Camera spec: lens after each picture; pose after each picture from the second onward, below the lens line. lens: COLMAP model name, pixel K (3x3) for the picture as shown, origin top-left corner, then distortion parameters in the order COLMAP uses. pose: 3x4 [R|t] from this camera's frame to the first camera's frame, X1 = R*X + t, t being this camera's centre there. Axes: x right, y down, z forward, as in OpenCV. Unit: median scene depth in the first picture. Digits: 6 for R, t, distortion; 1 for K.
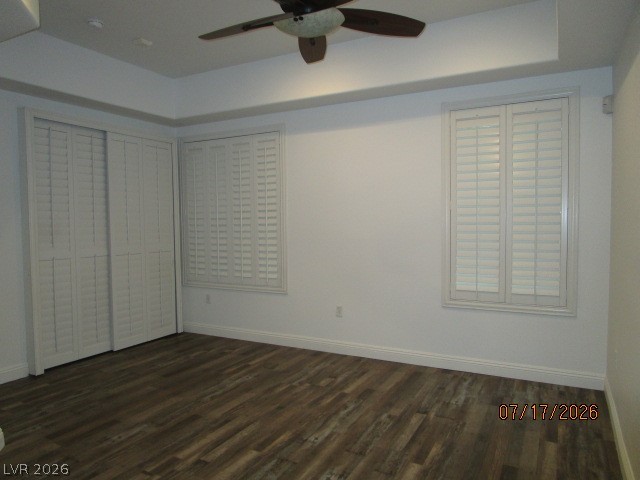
lens RADIAL K [[456.0, 0, 320.5], [0, 456.0, 239.4], [0, 0, 1]] dist [-0.023294, 0.003788]
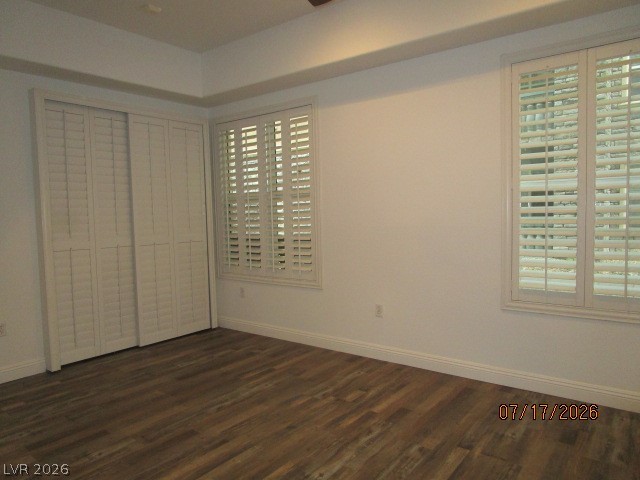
lens RADIAL K [[456.0, 0, 320.8], [0, 456.0, 240.0], [0, 0, 1]] dist [-0.023294, 0.003788]
pose [[0.985672, -0.001894, -0.168663, 0.090195], [0.005952, 0.999705, 0.023563, 0.004347], [0.168568, -0.024229, 0.985392, 0.160260]]
